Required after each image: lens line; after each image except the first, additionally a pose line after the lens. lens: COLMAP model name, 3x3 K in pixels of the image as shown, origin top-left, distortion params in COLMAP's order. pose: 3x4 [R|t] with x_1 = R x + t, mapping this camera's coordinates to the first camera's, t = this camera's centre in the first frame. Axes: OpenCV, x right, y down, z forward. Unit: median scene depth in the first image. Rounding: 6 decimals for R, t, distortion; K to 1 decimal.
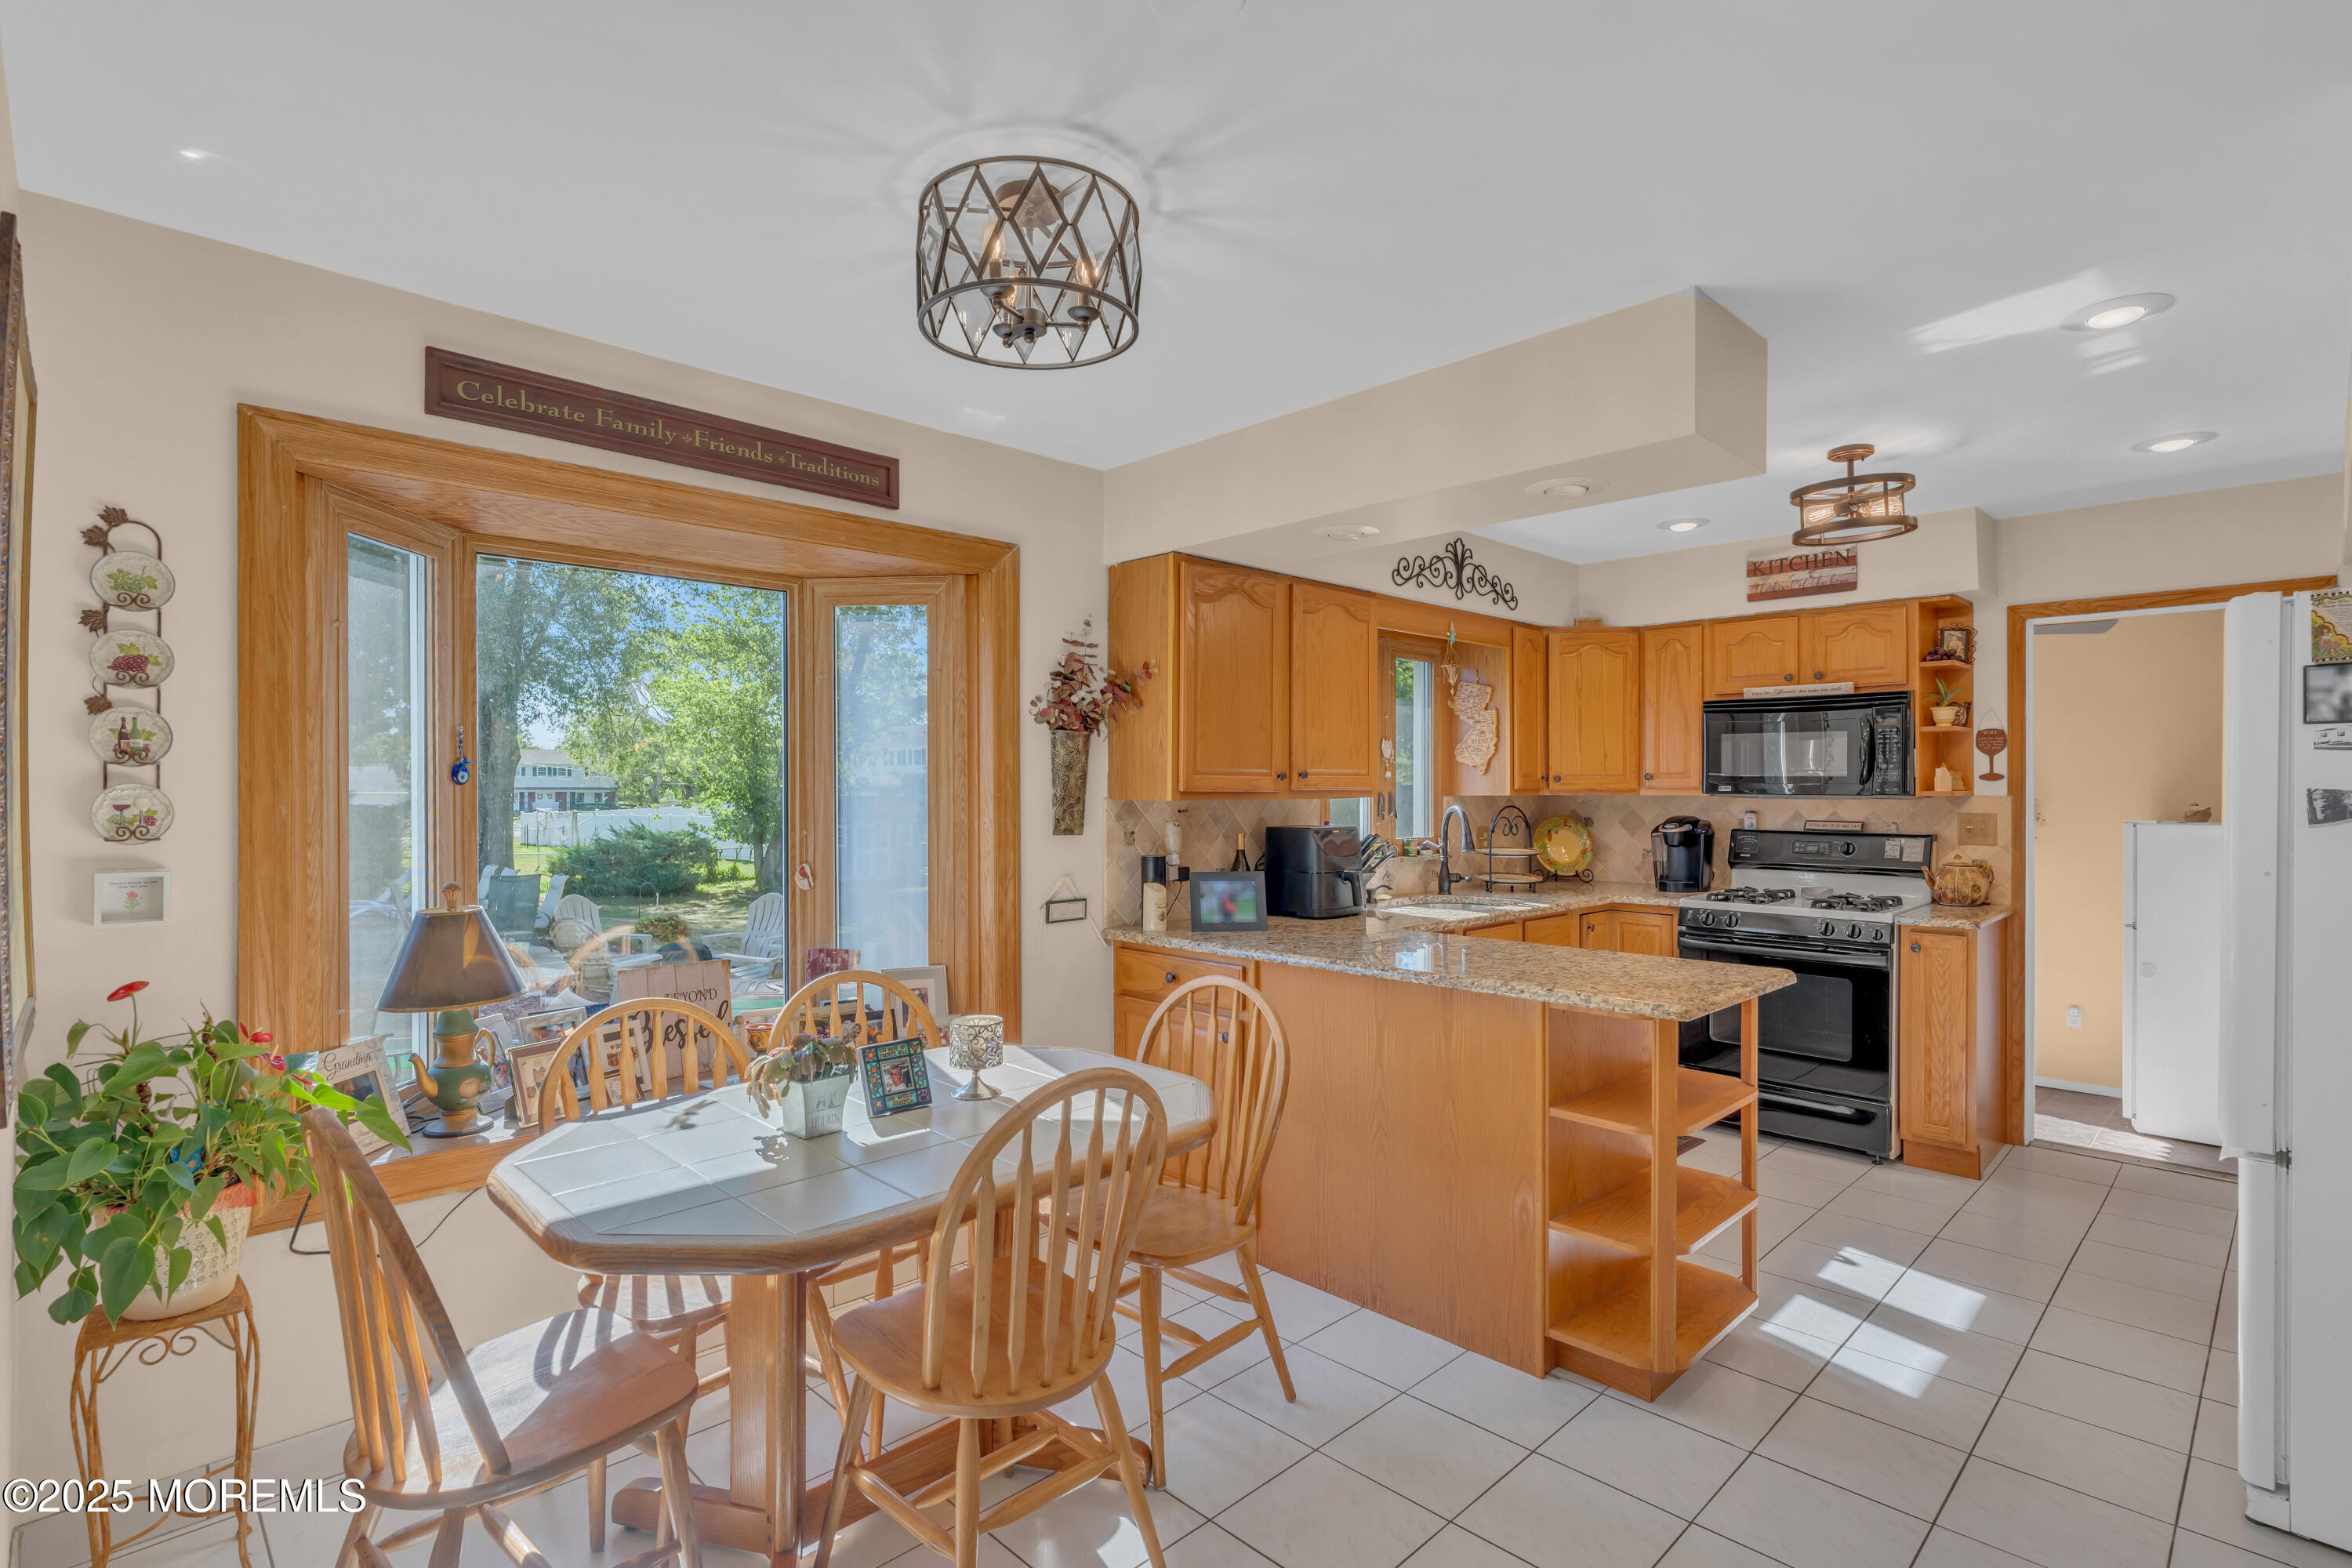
lens RADIAL K [[1133.7, 0, 1163.5], [0, 1133.7, 785.4], [0, 0, 1]] dist [-0.003401, -0.000170]
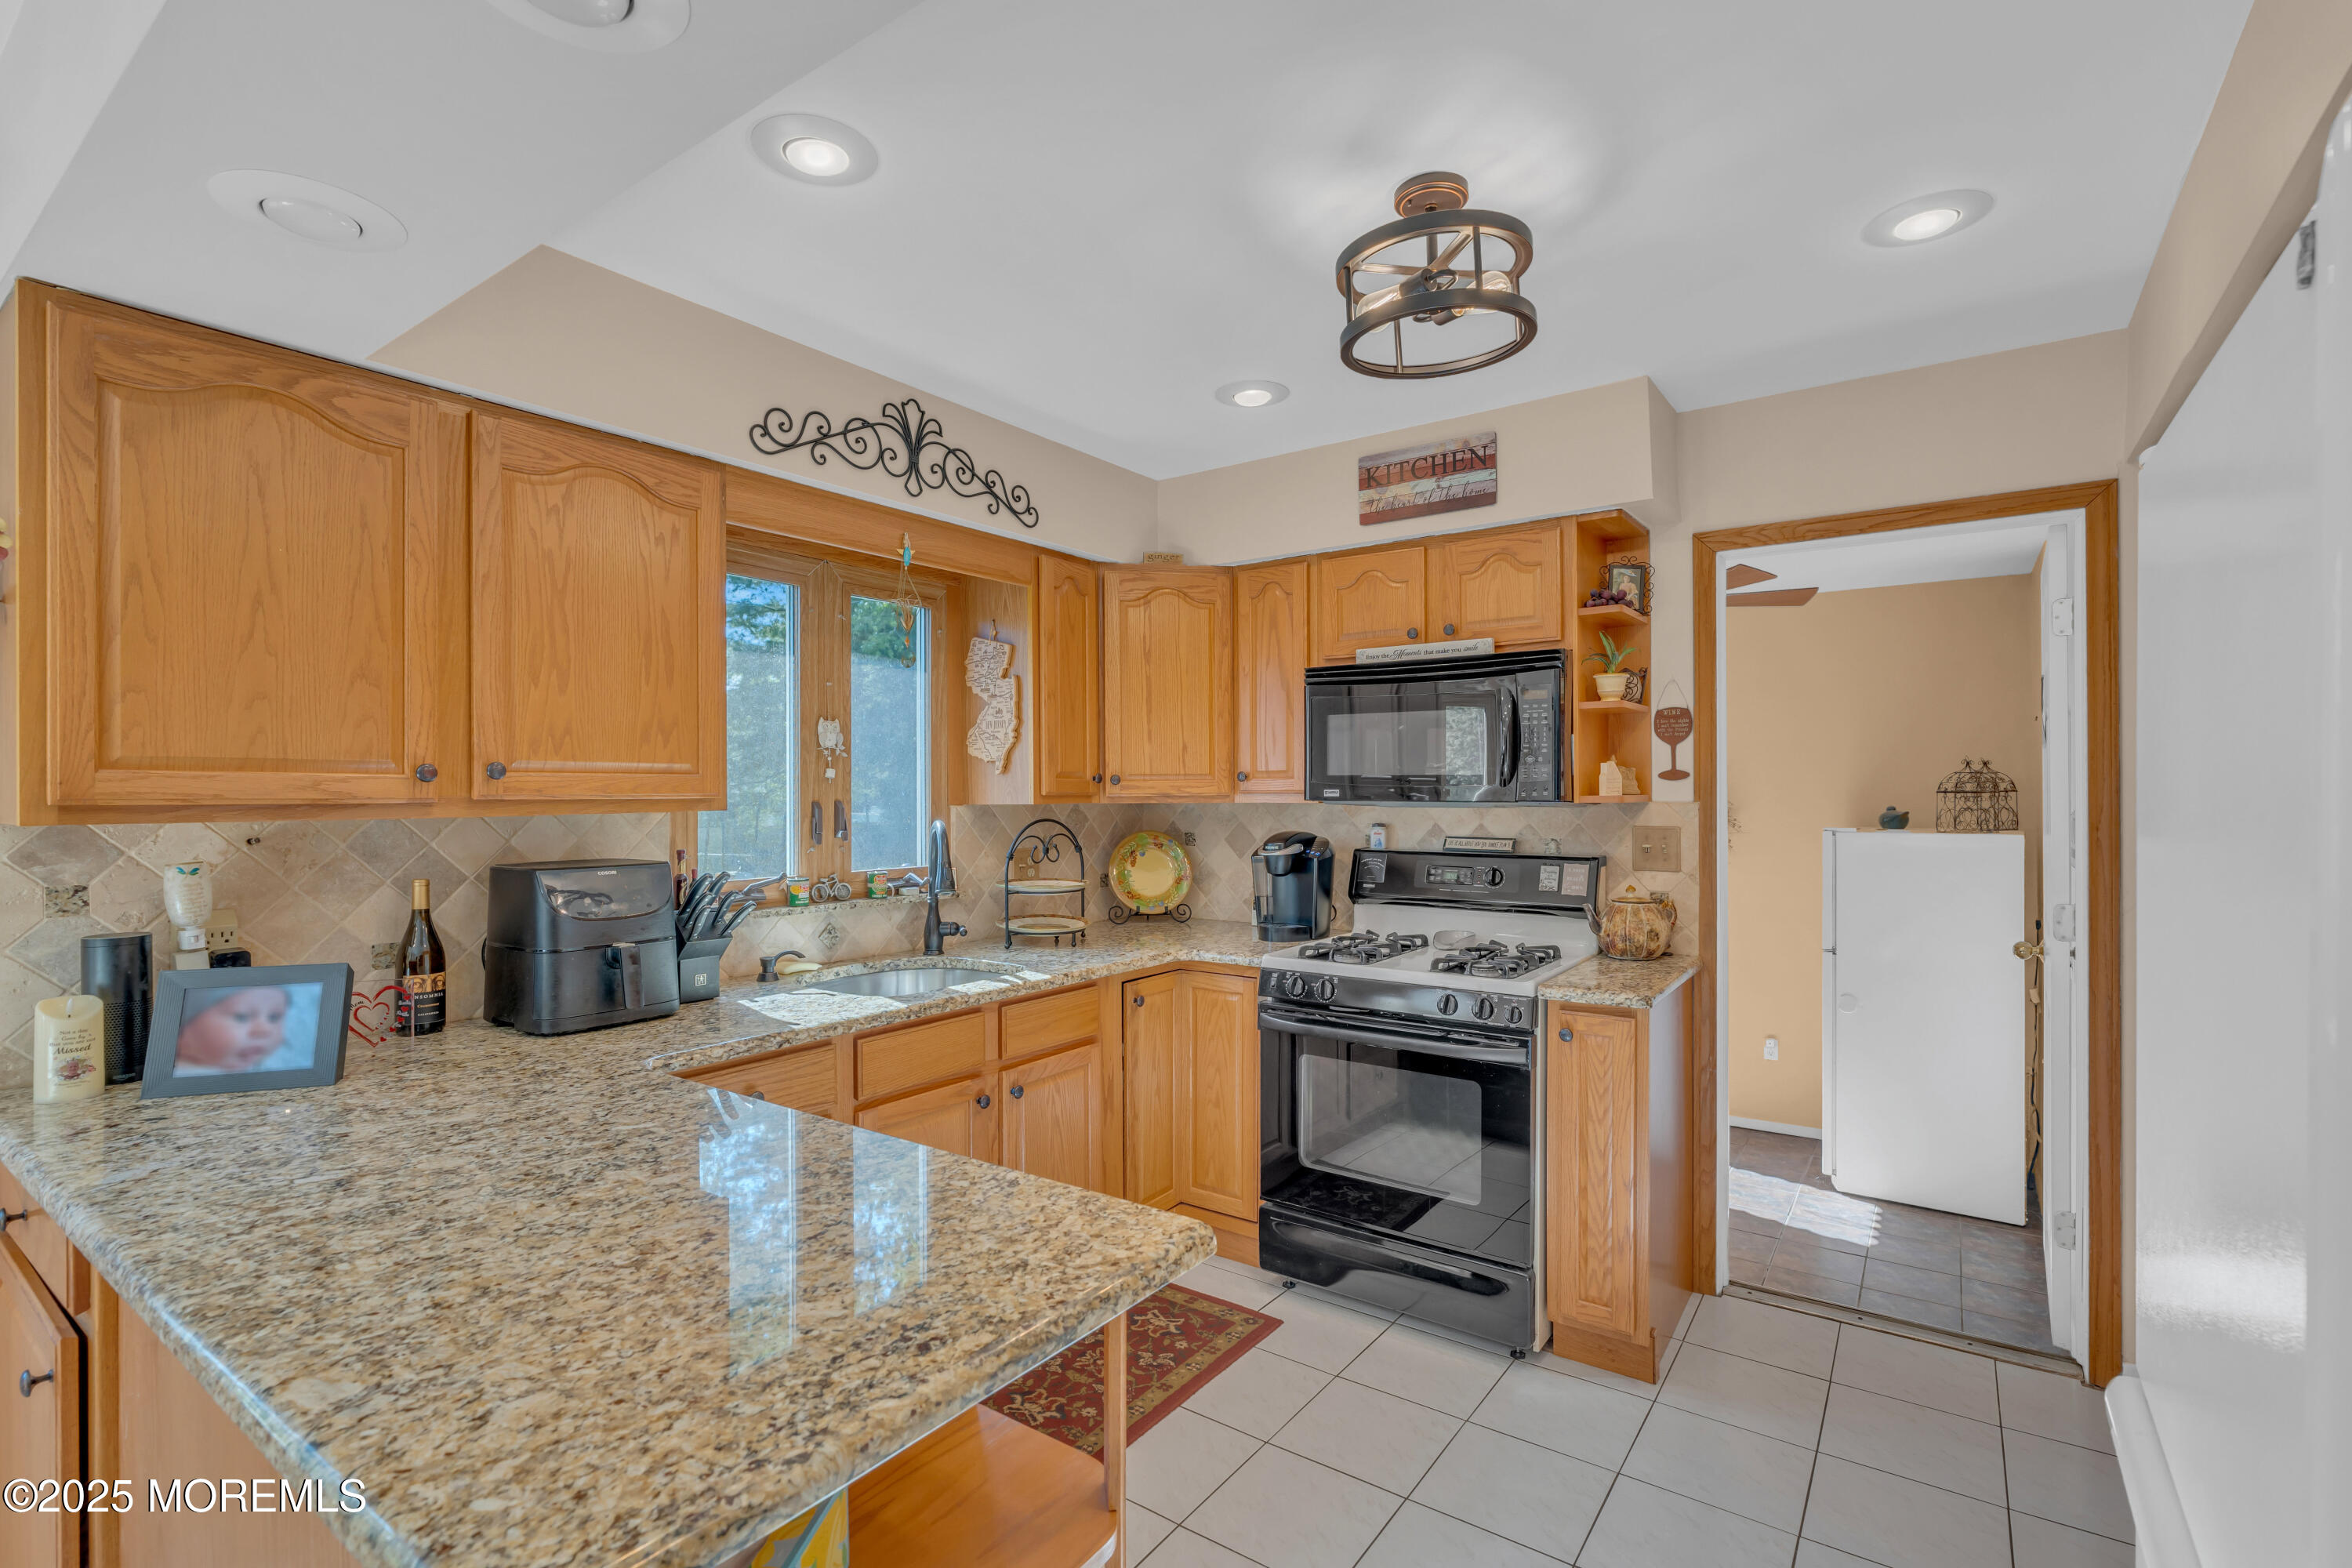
lens RADIAL K [[1076.7, 0, 1174.8], [0, 1076.7, 791.4], [0, 0, 1]] dist [-0.009484, 0.000023]
pose [[0.984470, -0.004194, 0.175501, 0.302792], [0.004186, 0.999991, 0.000415, 0.001130], [-0.175501, 0.000326, 0.984479, 0.388521]]
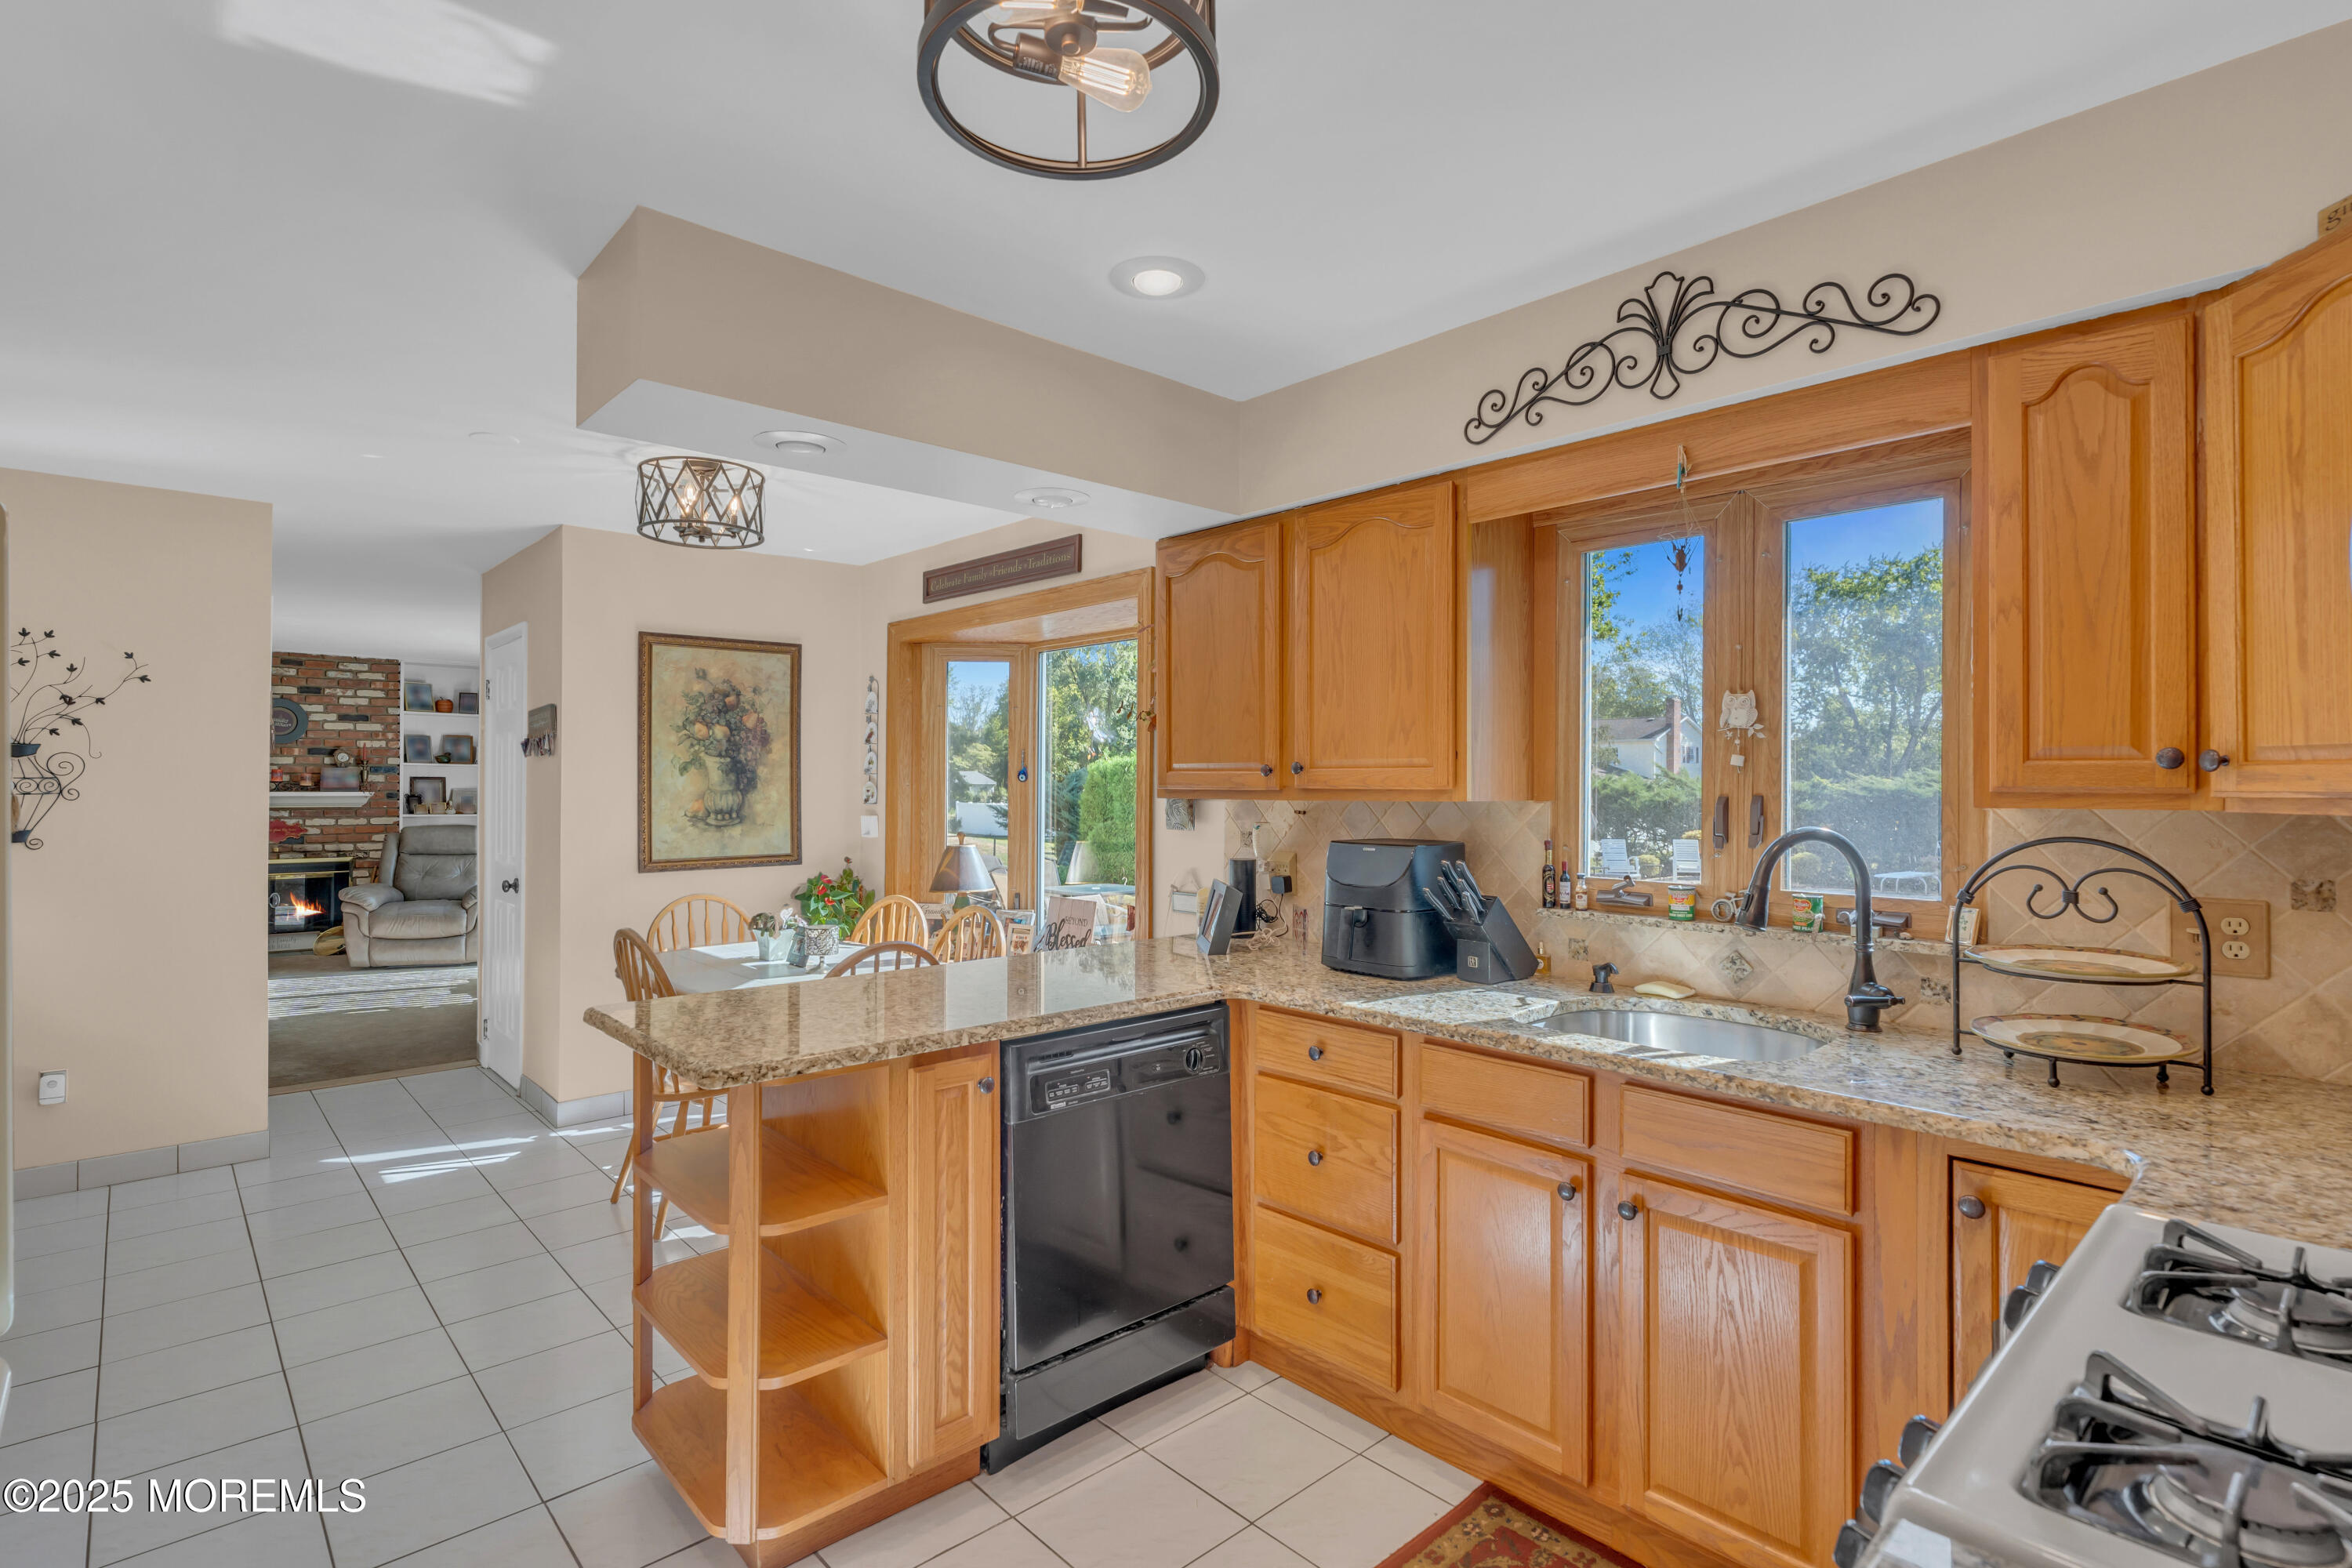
lens RADIAL K [[1133.7, 0, 1169.2], [0, 1133.7, 774.7], [0, 0, 1]] dist [-0.003401, -0.000170]
pose [[-0.033428, -0.007460, -0.999413, 0.760511], [-0.000659, 0.999972, -0.007442, 0.000500], [0.999441, 0.000410, -0.033432, 0.814803]]
